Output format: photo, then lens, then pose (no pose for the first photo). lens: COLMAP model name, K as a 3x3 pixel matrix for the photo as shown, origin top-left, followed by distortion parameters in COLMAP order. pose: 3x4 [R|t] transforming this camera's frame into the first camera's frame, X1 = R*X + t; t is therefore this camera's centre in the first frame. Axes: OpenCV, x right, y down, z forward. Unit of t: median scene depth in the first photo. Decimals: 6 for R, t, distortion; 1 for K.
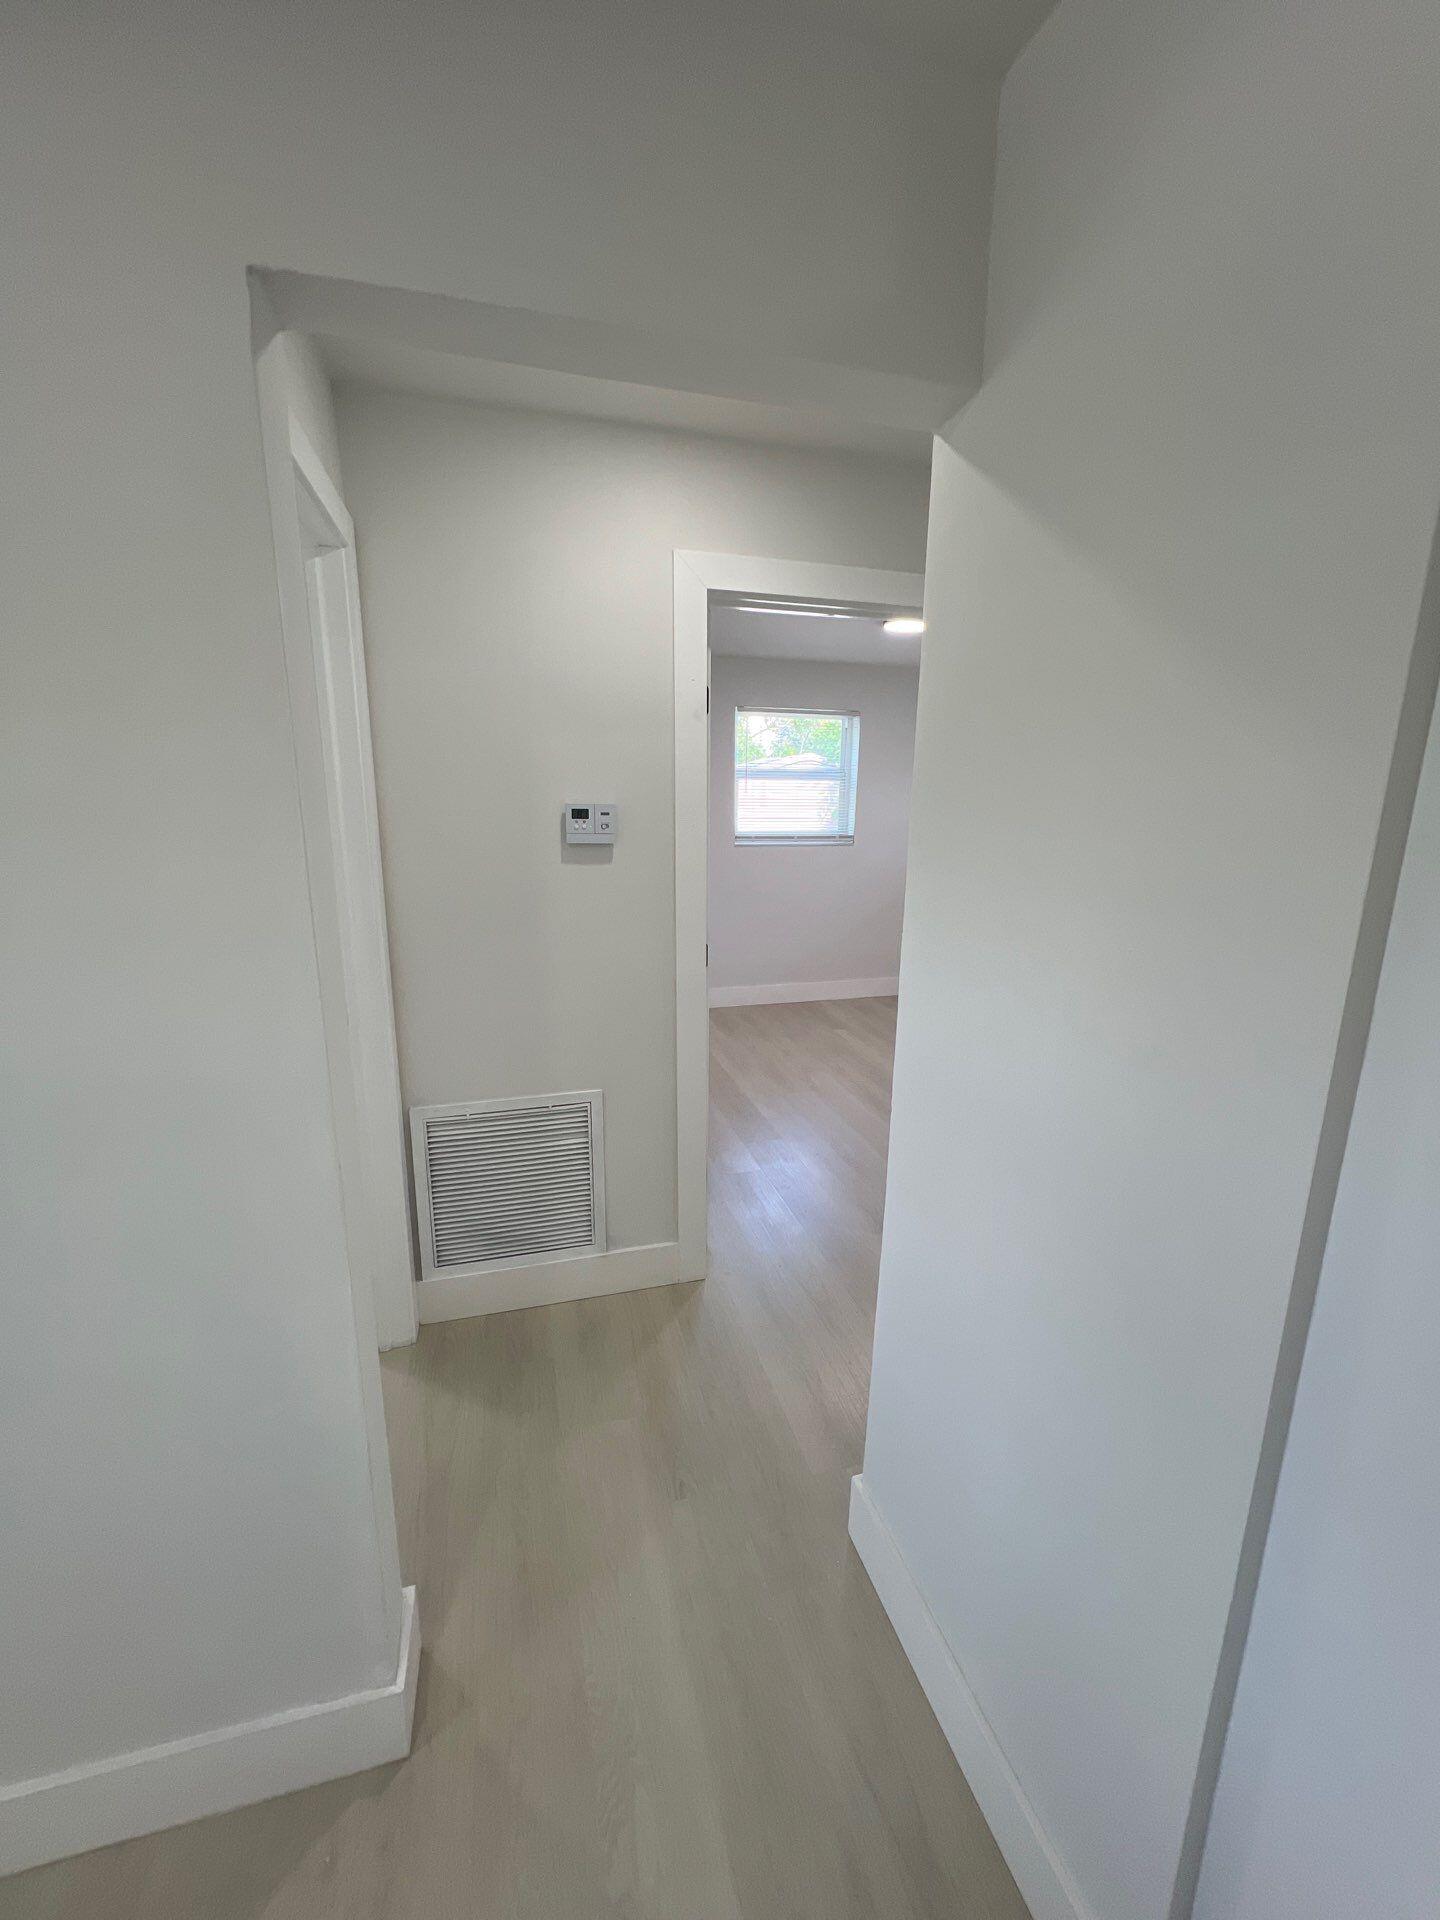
lens RADIAL K [[766.4, 0, 716.8], [0, 766.4, 959.8], [0, 0, 1]] dist [-0.001852, 0.000379]
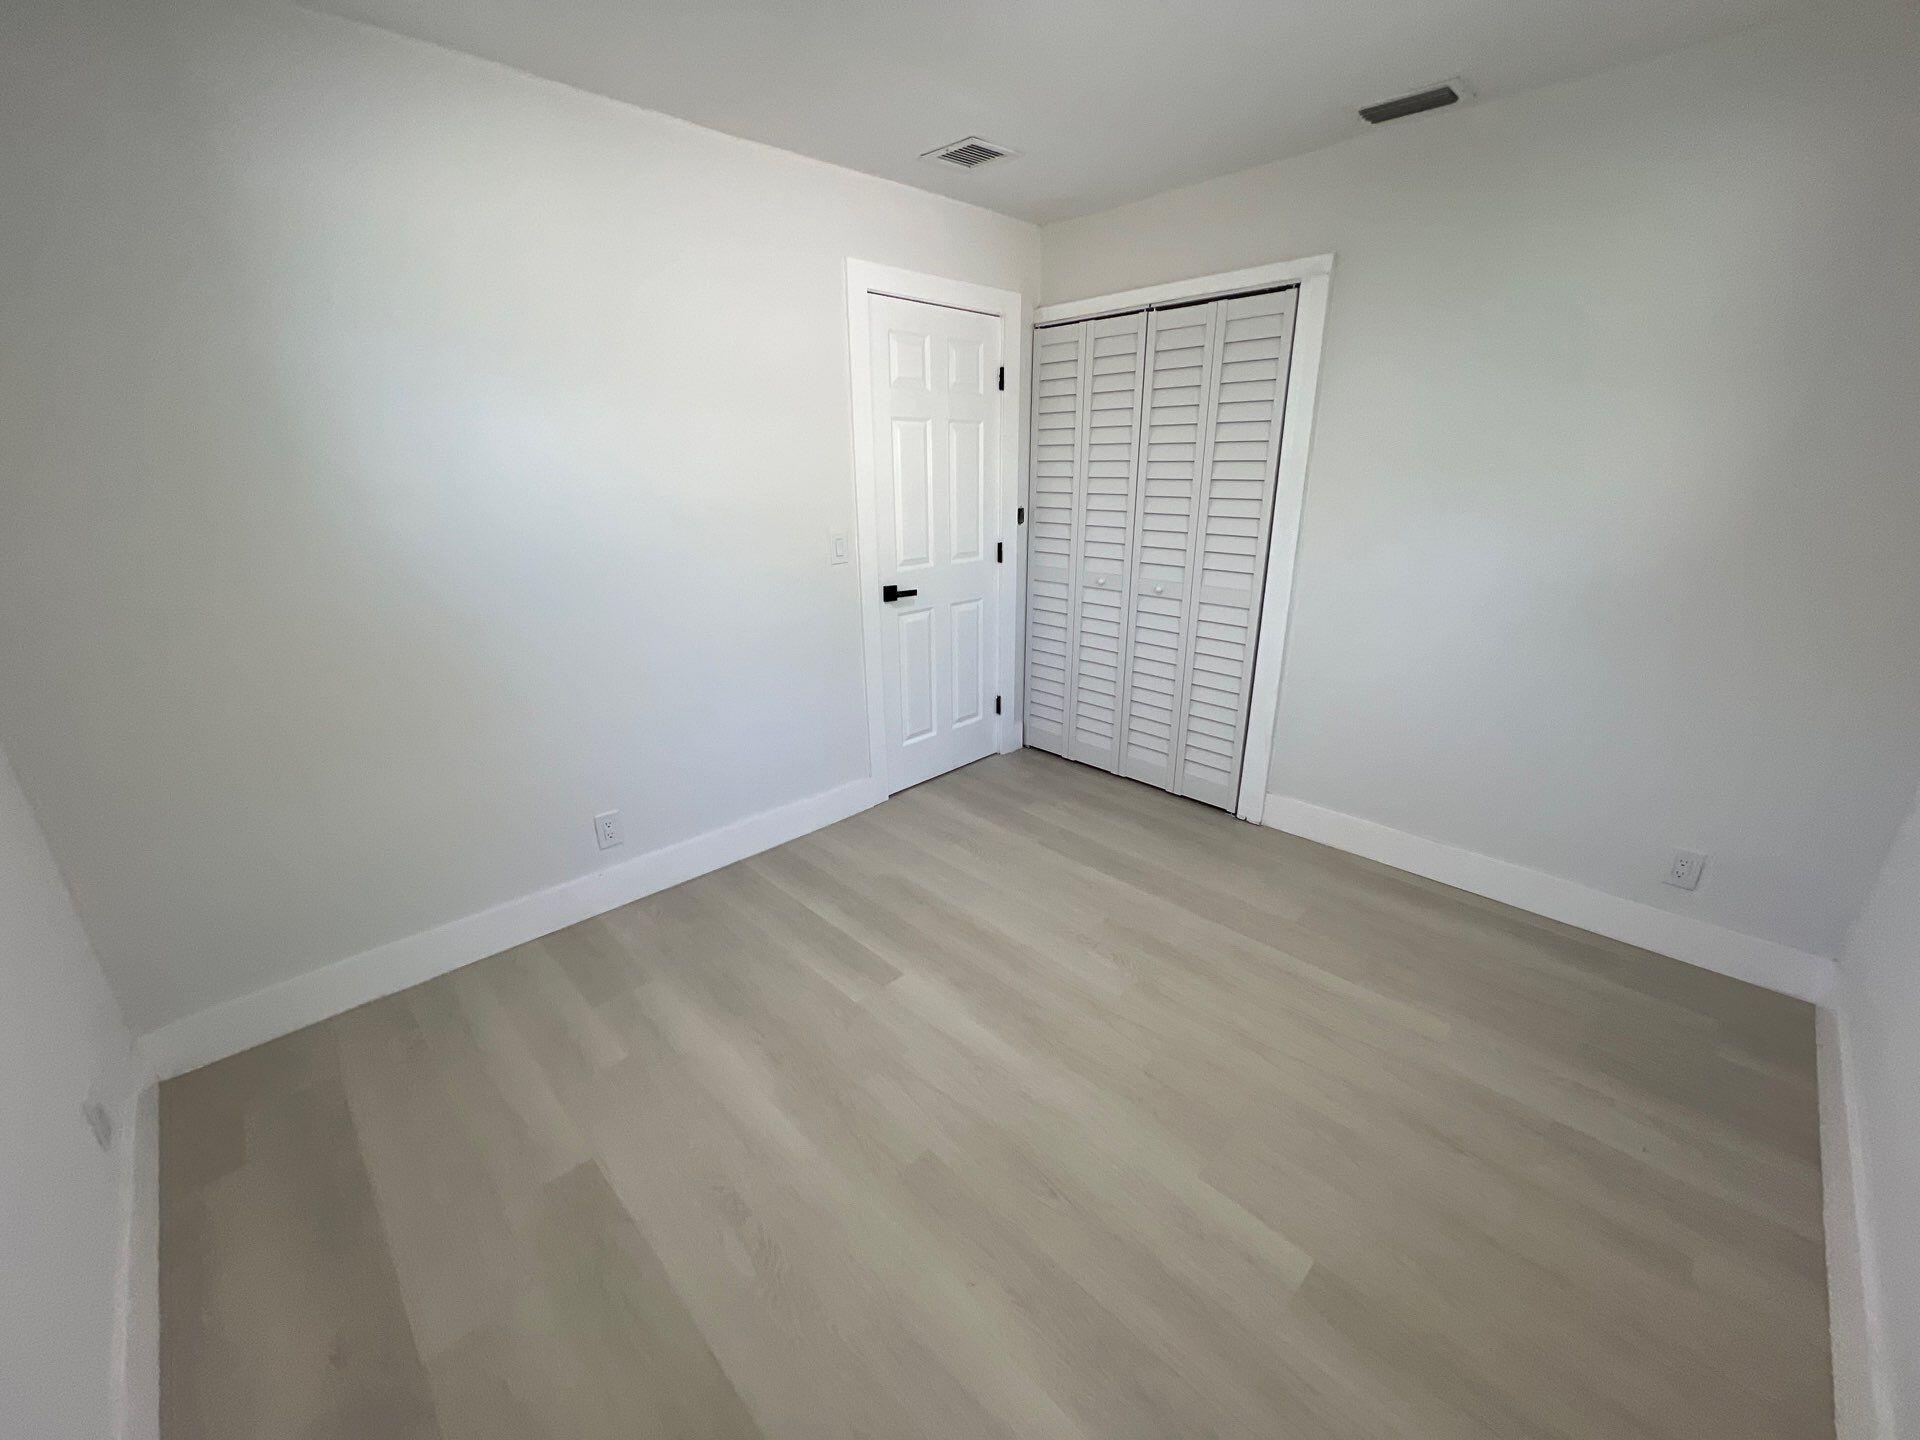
lens RADIAL K [[772.2, 0, 955.2], [0, 772.2, 726.0], [0, 0, 1]] dist [0.000584, 0.000232]
pose [[-0.874735, 0.161296, -0.456971, 0.387810], [-0.095145, 0.867465, 0.488315, -0.219910], [0.475170, 0.470625, -0.743455, 1.098977]]
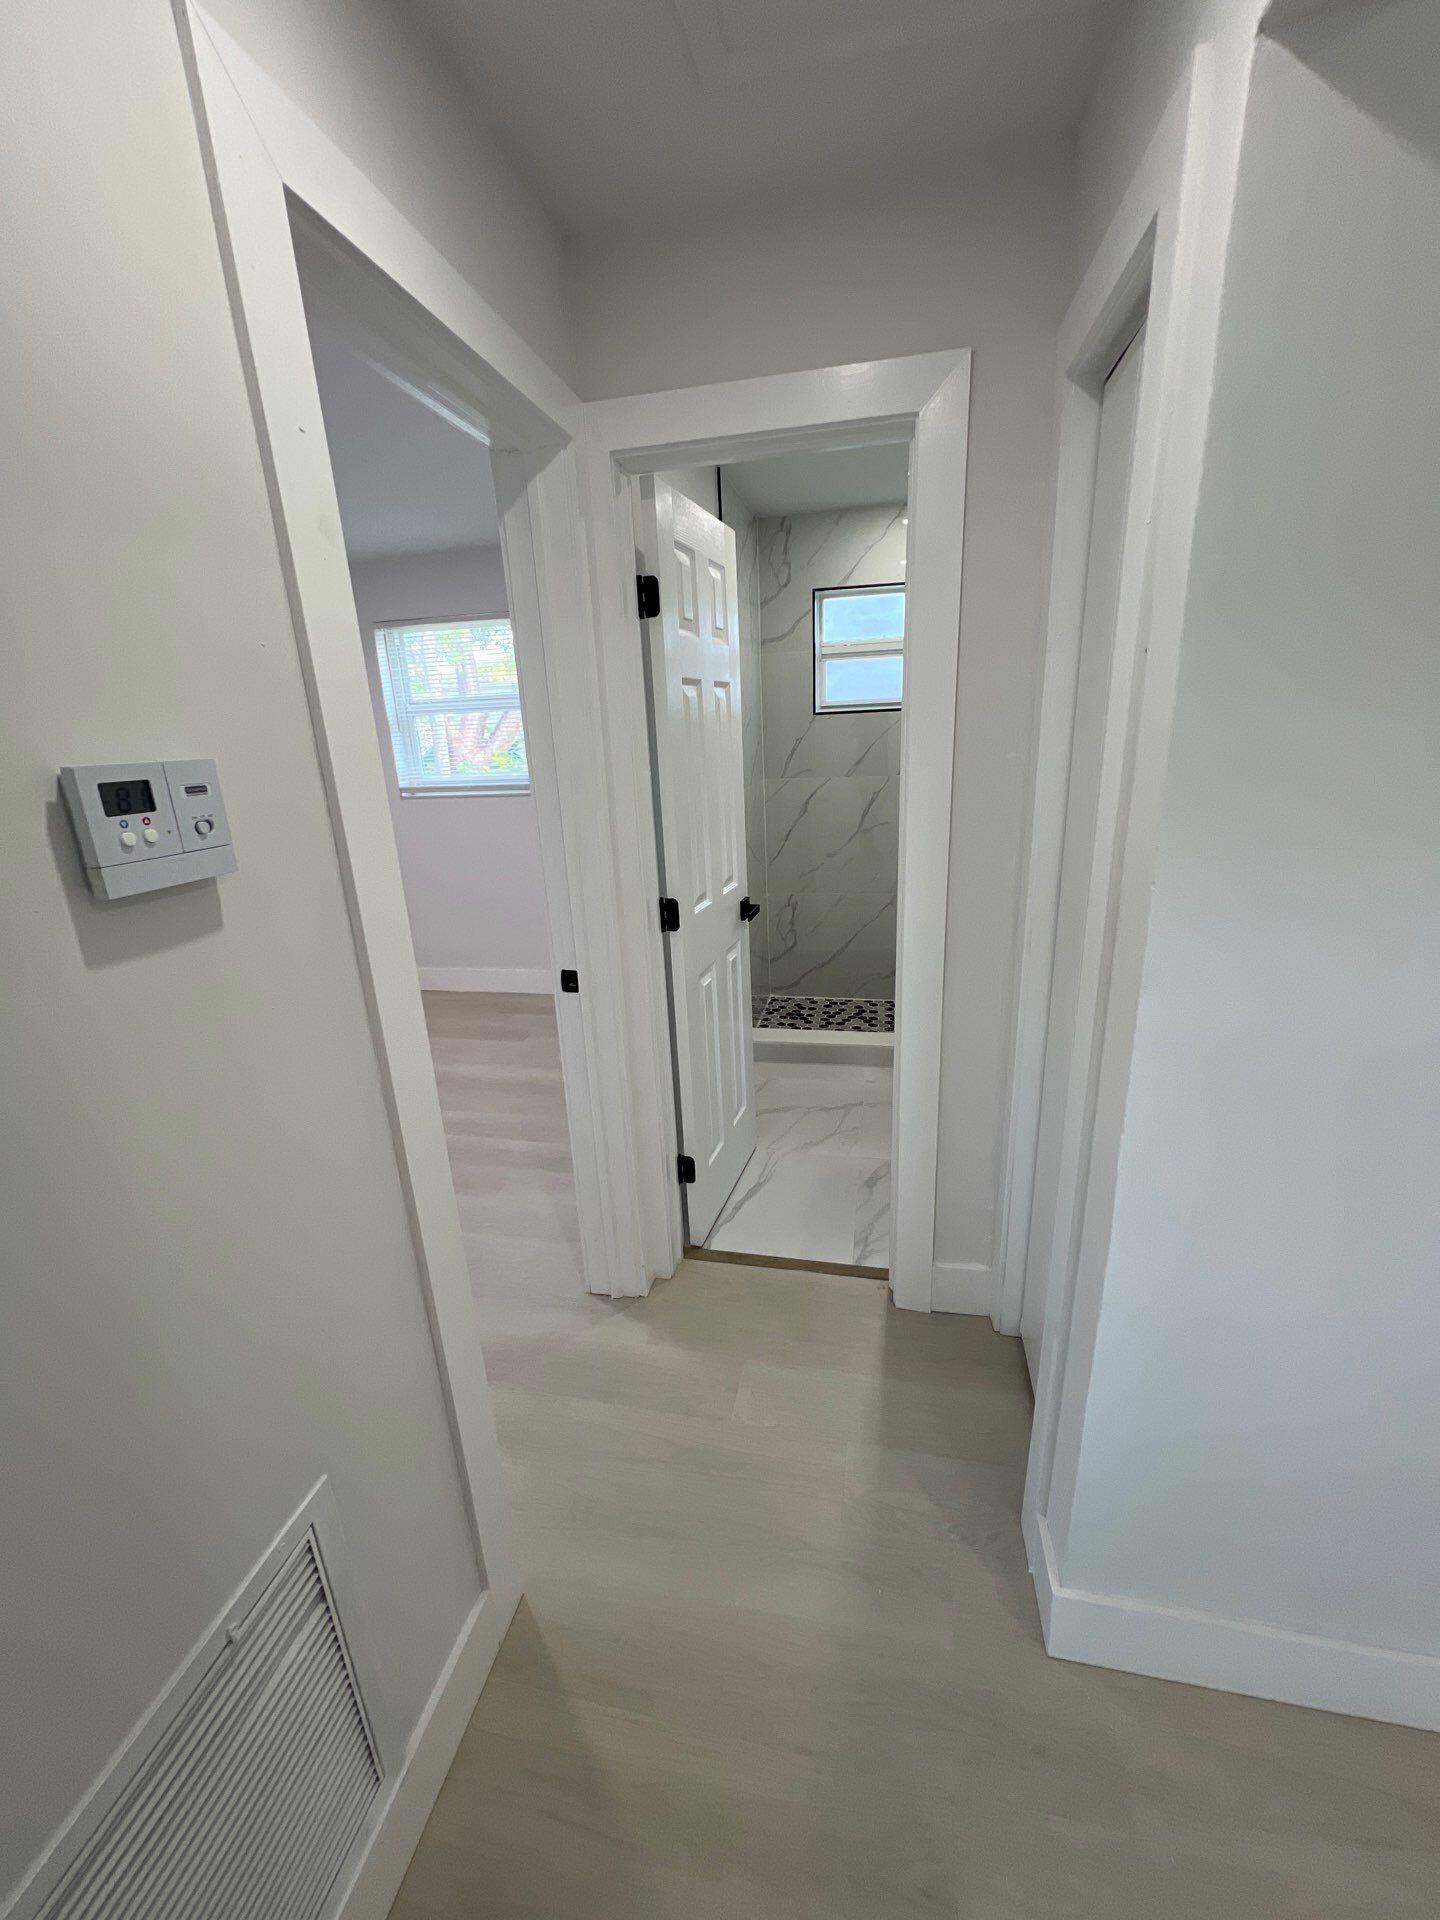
lens RADIAL K [[766.4, 0, 716.8], [0, 766.4, 959.8], [0, 0, 1]] dist [-0.001852, 0.000379]
pose [[0.461808, -0.291276, 0.837789, -0.145499], [0.239470, 0.950410, 0.198430, -0.055861], [-0.854042, 0.108989, 0.508659, 0.272500]]
